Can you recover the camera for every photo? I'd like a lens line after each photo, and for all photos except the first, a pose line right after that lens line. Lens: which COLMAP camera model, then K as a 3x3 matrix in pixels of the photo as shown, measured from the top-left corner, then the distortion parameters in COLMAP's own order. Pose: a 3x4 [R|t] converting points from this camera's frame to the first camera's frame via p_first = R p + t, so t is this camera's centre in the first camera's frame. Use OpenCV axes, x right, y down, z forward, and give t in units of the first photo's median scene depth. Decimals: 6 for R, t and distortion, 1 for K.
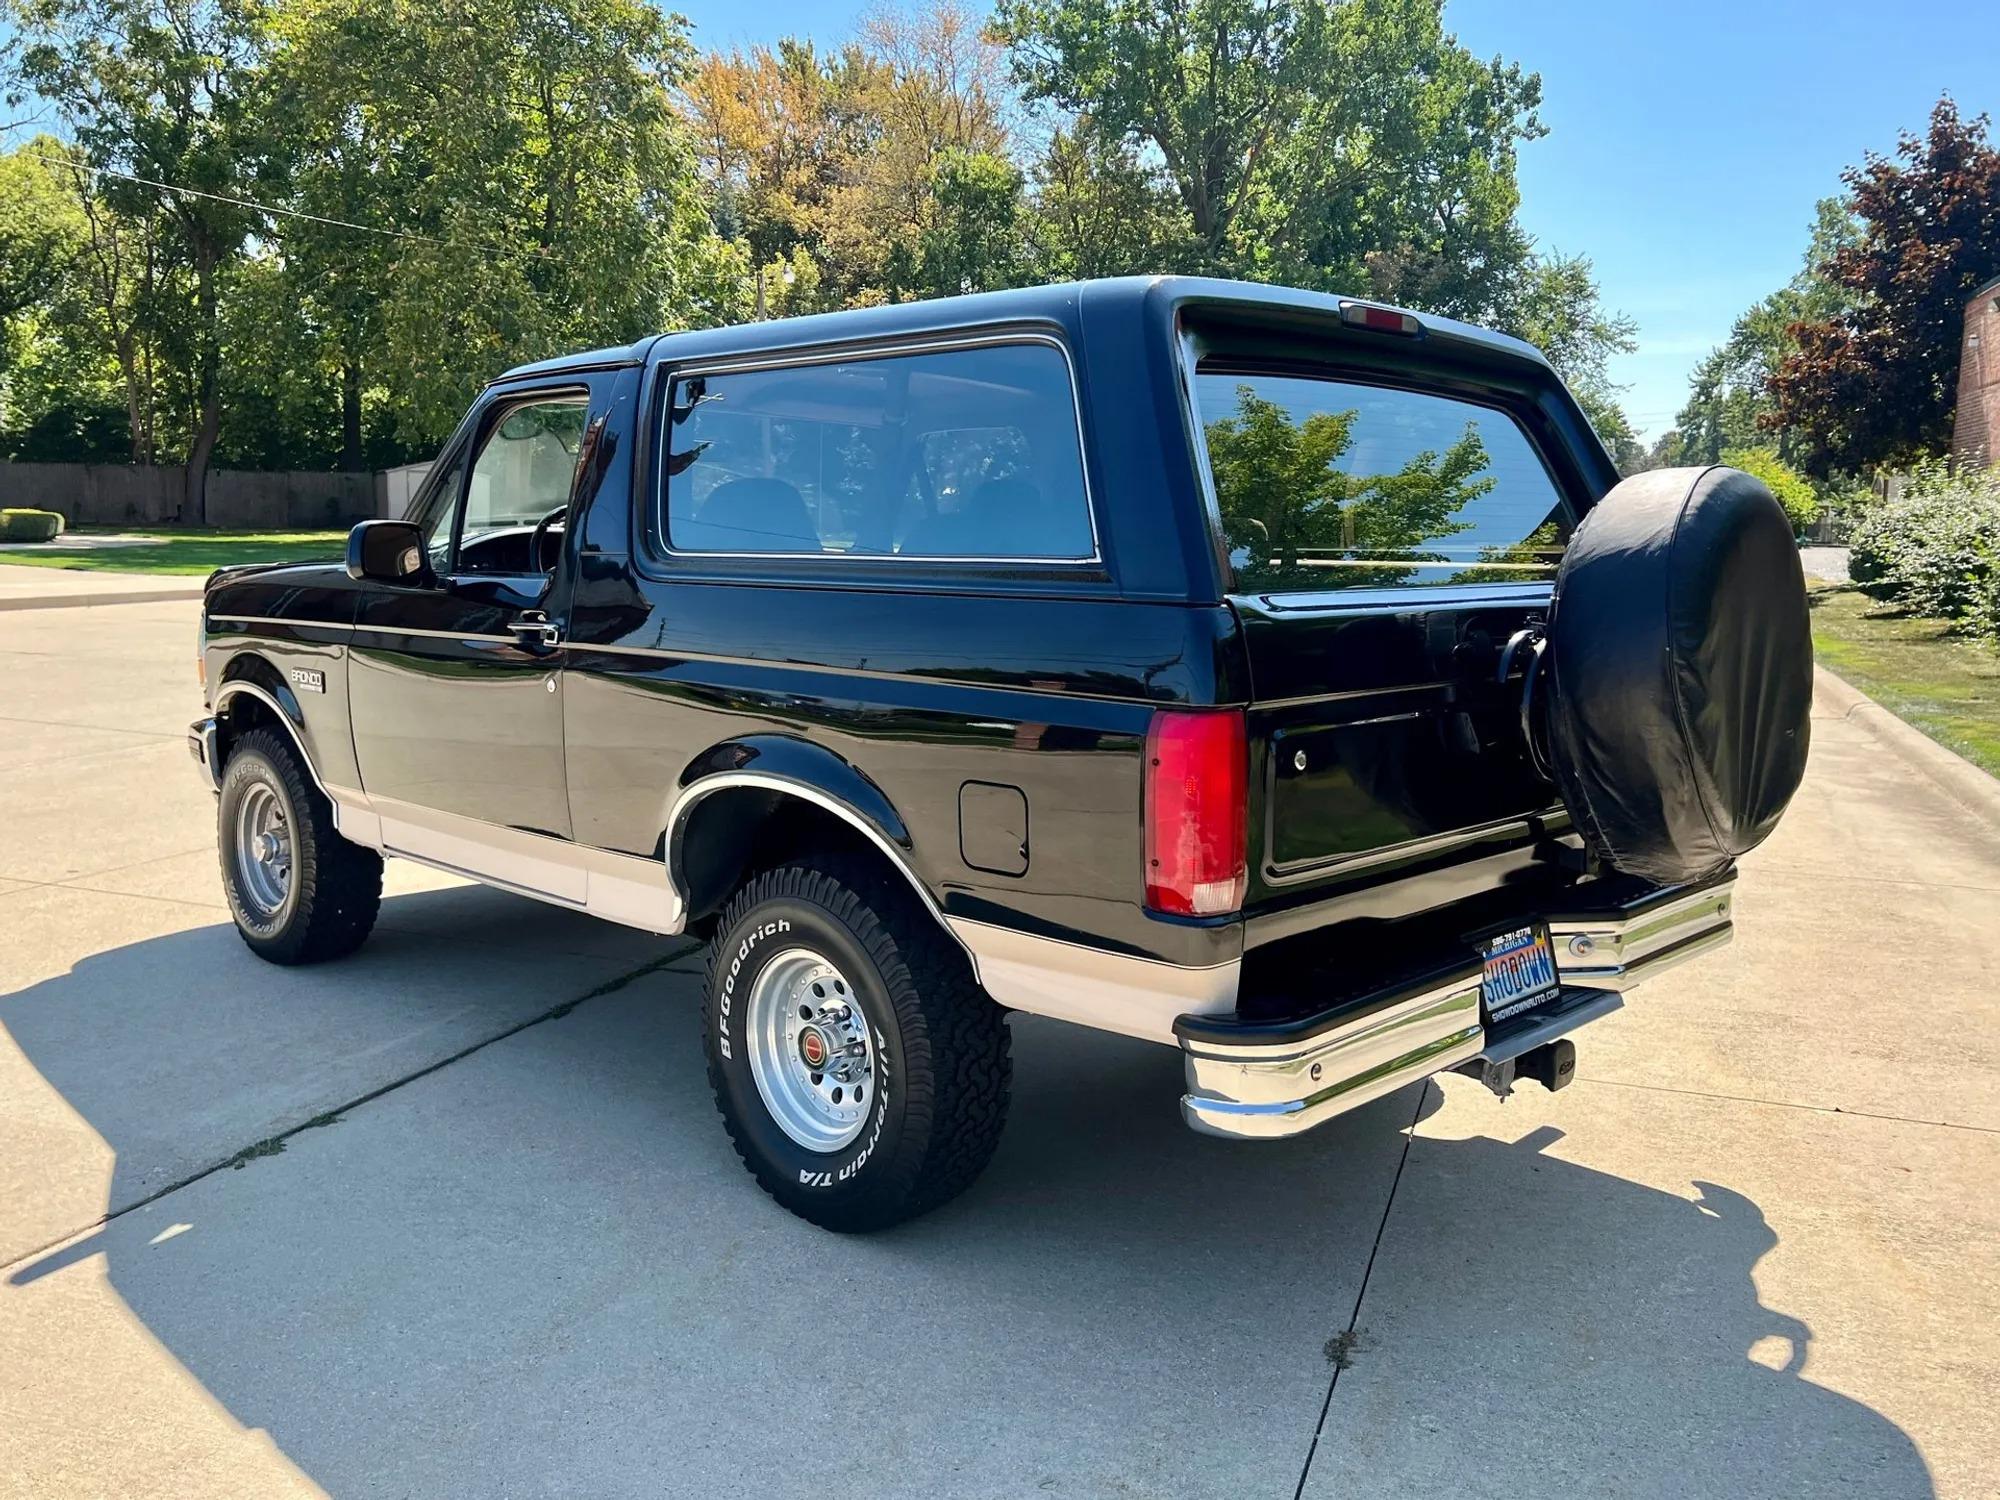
lens RADIAL K [[1643.5, 0, 992.9], [0, 1643.5, 735.6], [0, 0, 1]] dist [0.046337, -0.037213]
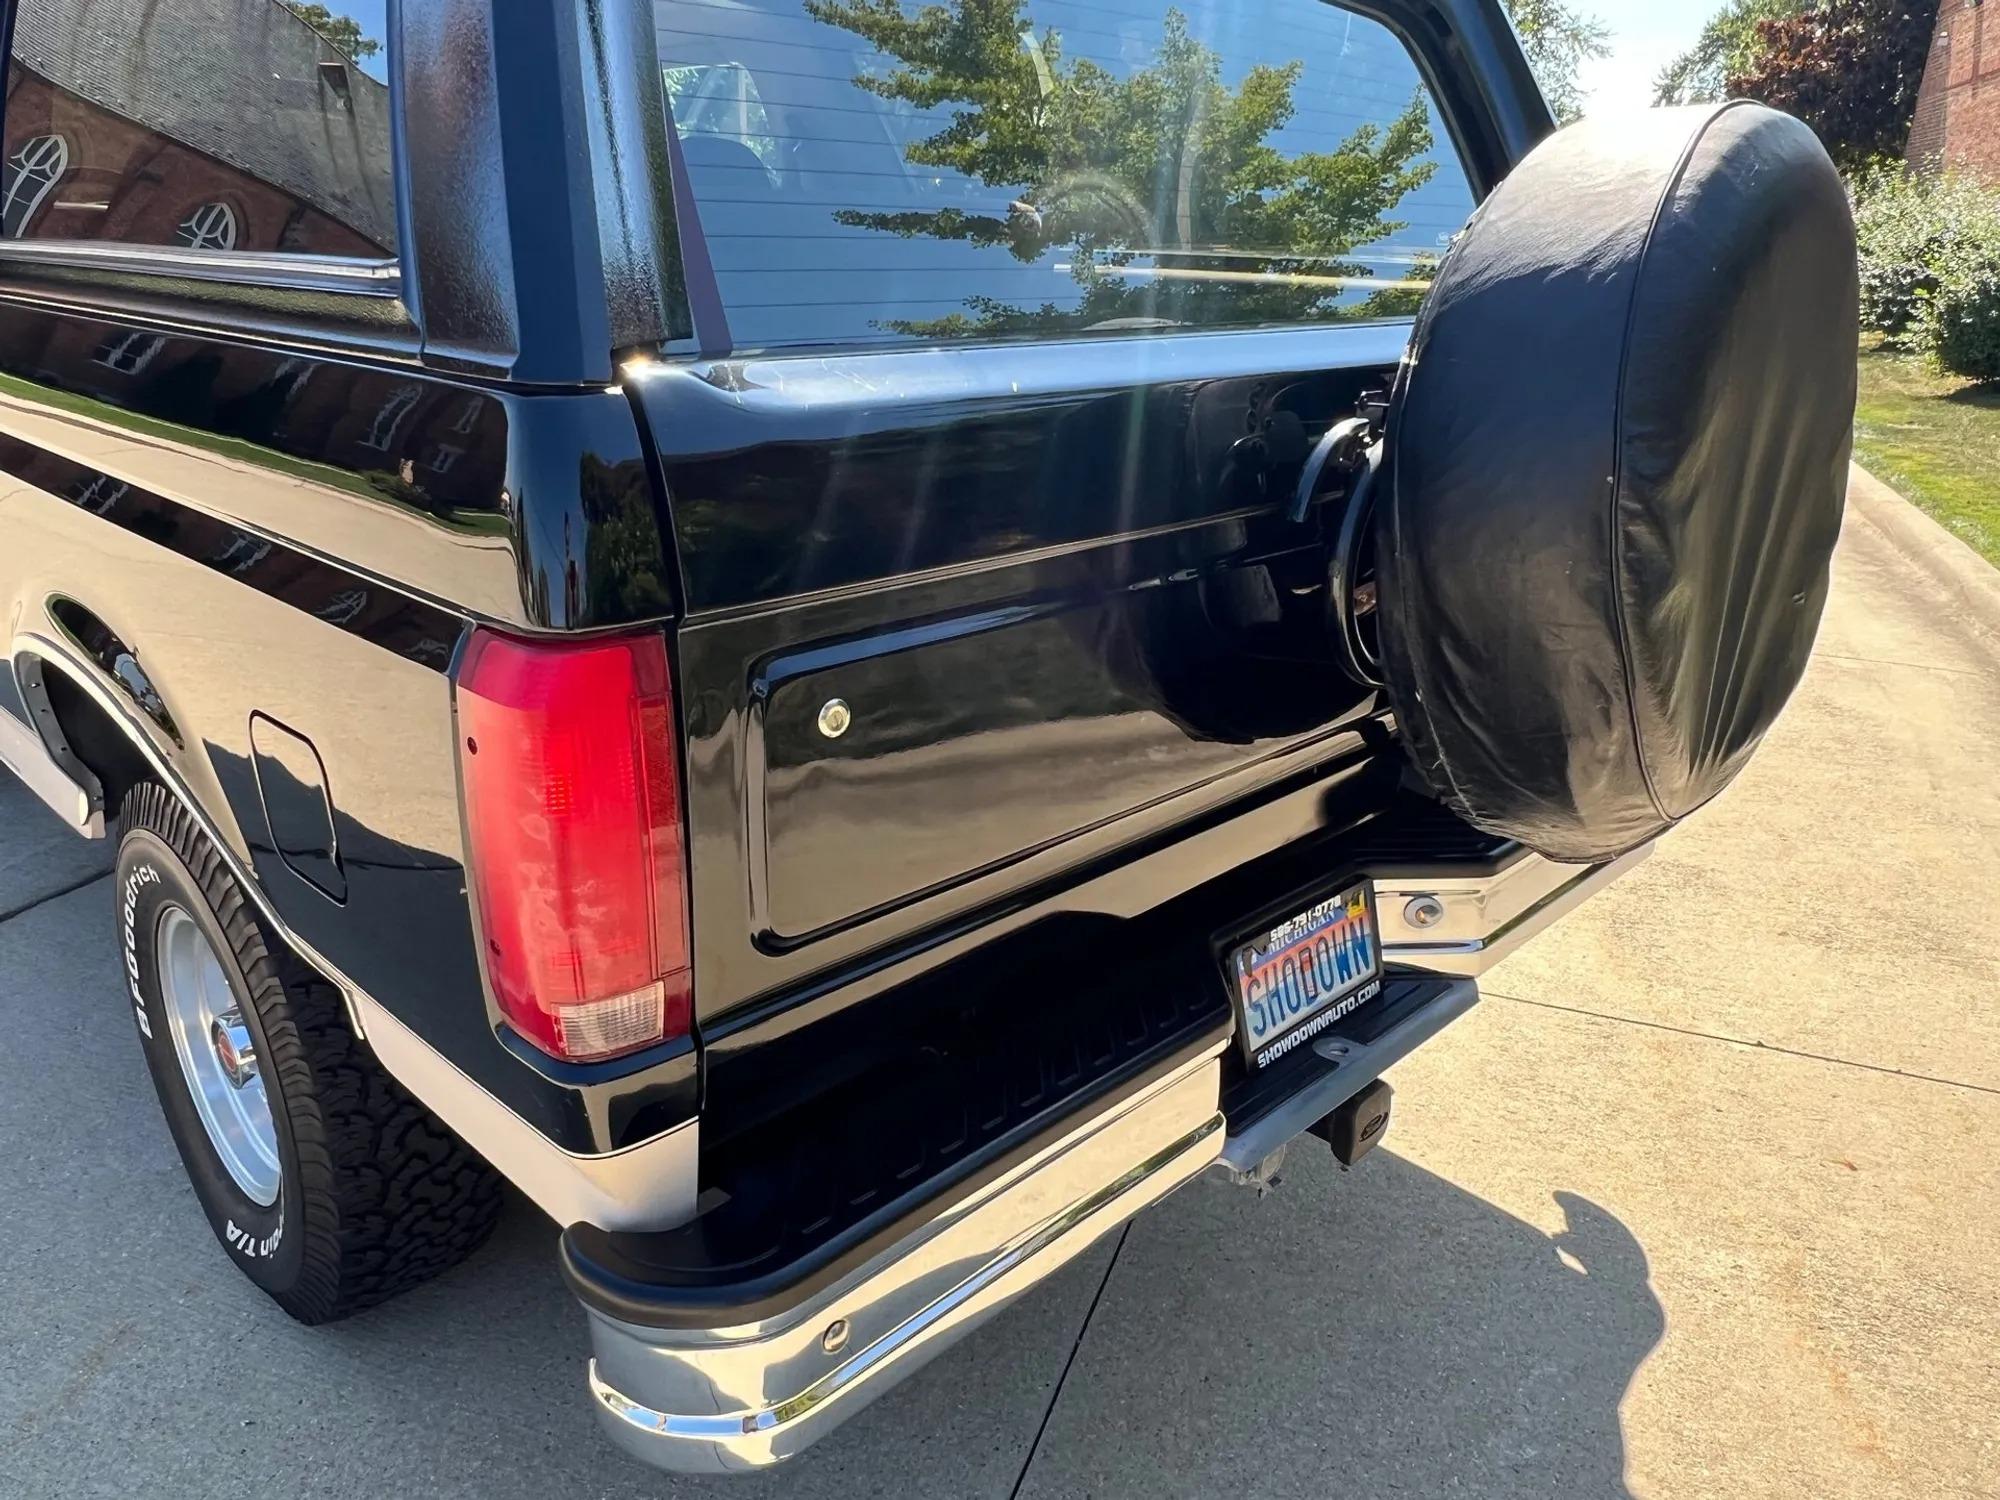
lens RADIAL K [[1455.7, 0, 980.5], [0, 1455.7, 762.5], [0, 0, 1]] dist [-0.003562, 0.010910]
pose [[0.999884, 0.015195, 0.000328, 0.143686], [-0.014872, 0.973700, 0.227346, -0.043475], [0.003136, -0.227325, 0.973814, 0.362491]]
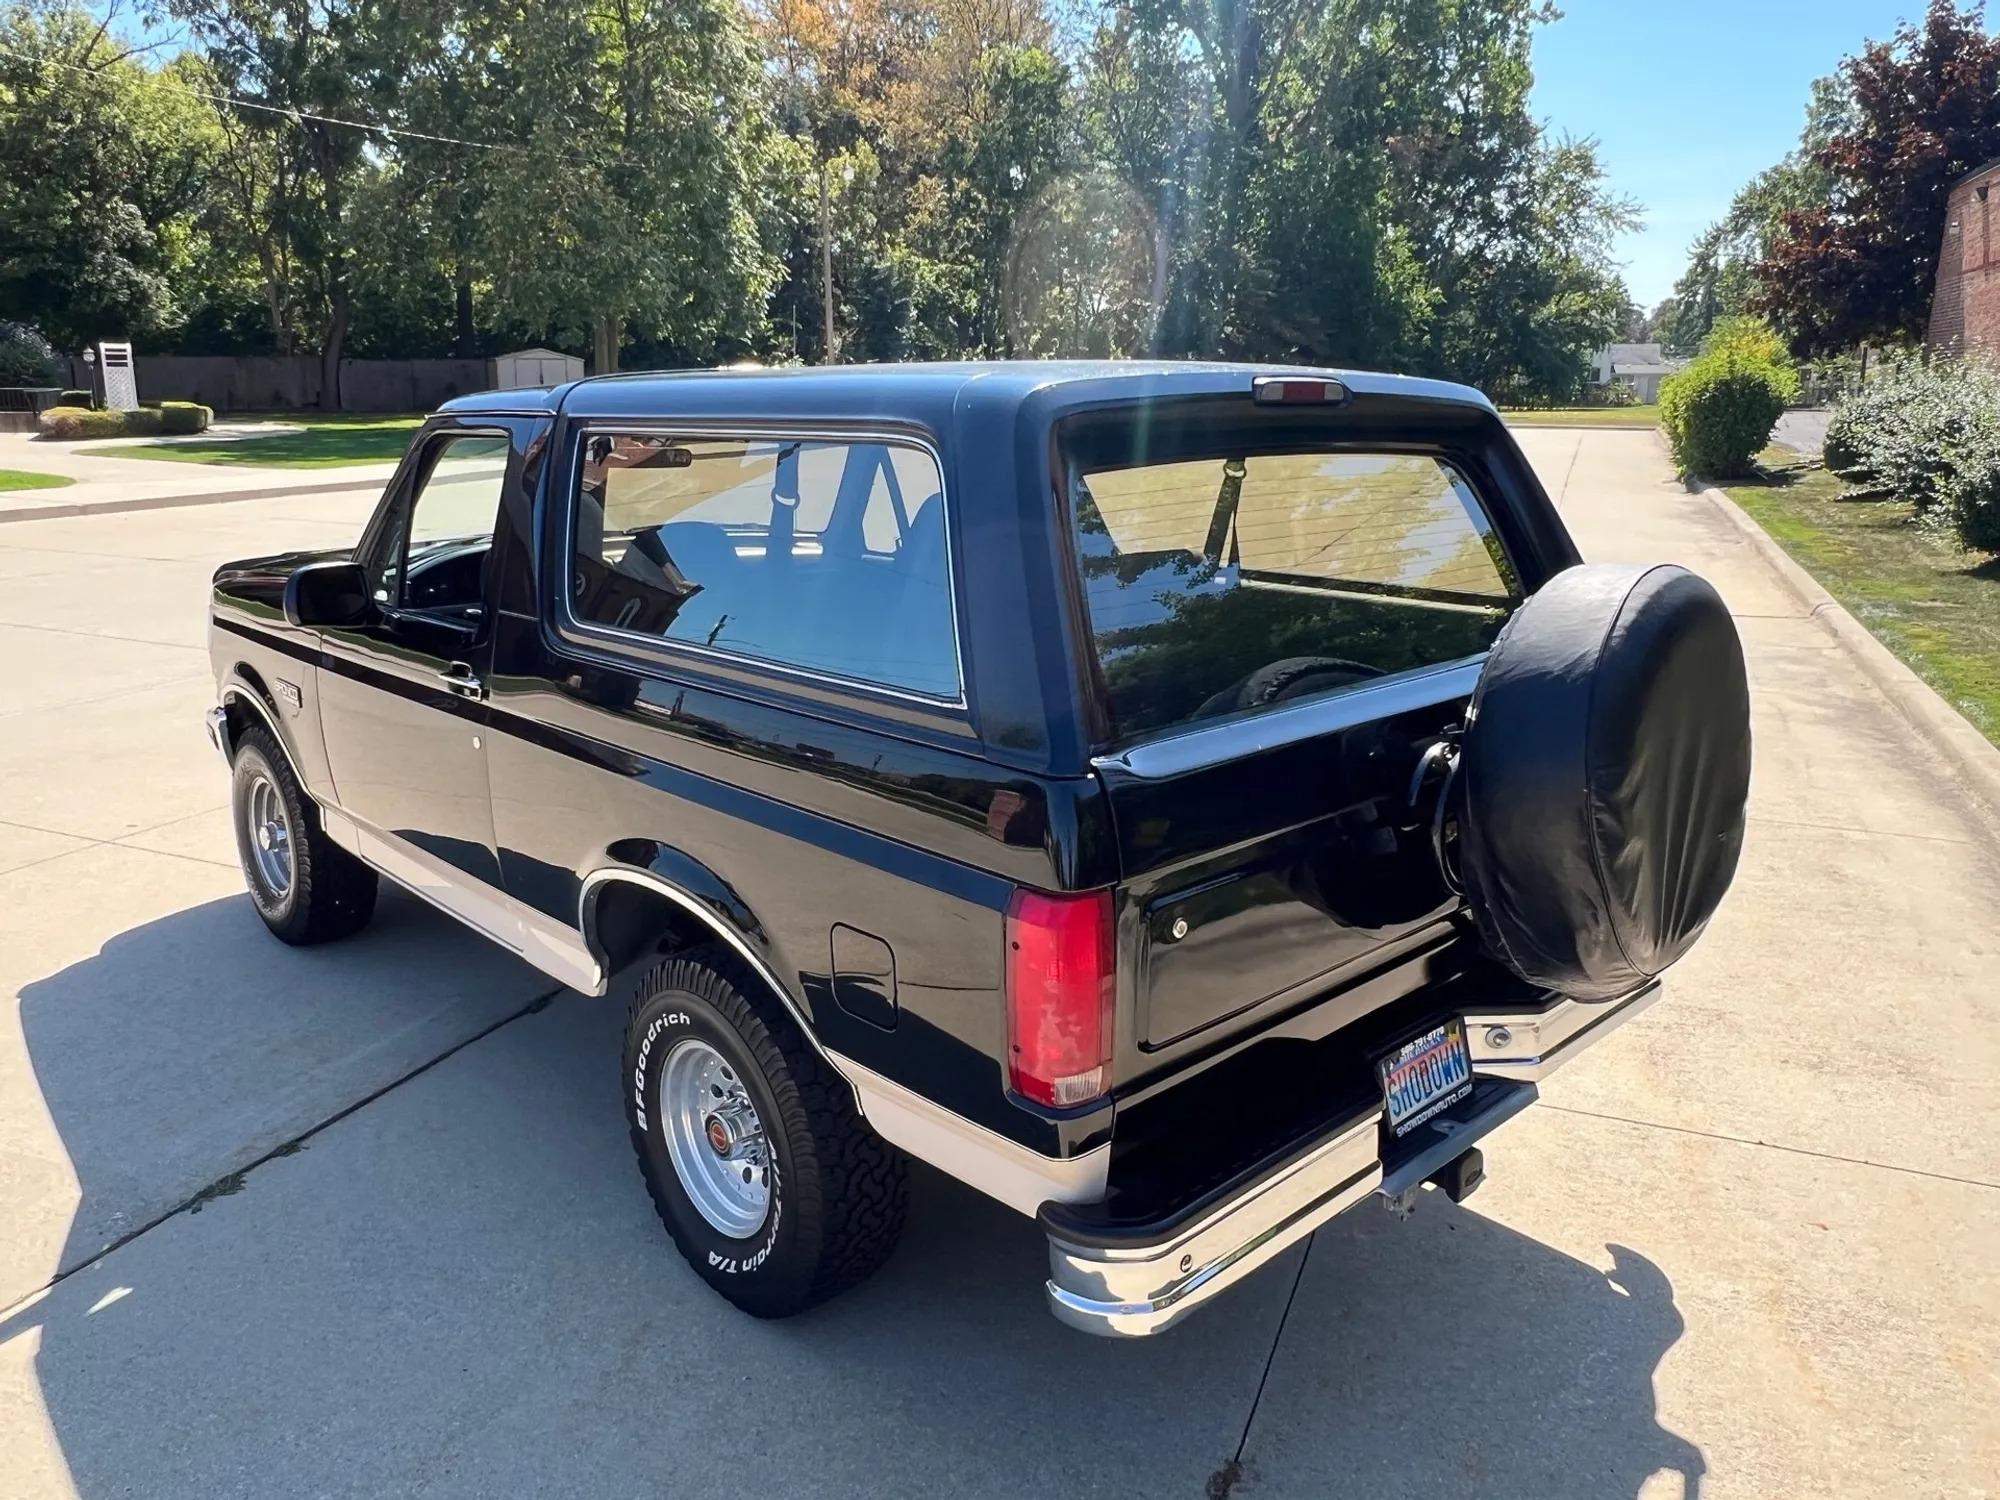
lens RADIAL K [[1455.7, 0, 986.0], [0, 1455.7, 736.5], [0, 0, 1]] dist [-0.003562, 0.010910]
pose [[0.999132, -0.000536, -0.041641, 0.069953], [0.004965, 0.994319, 0.106329, -0.112410], [0.041348, -0.106444, 0.993459, 0.118372]]
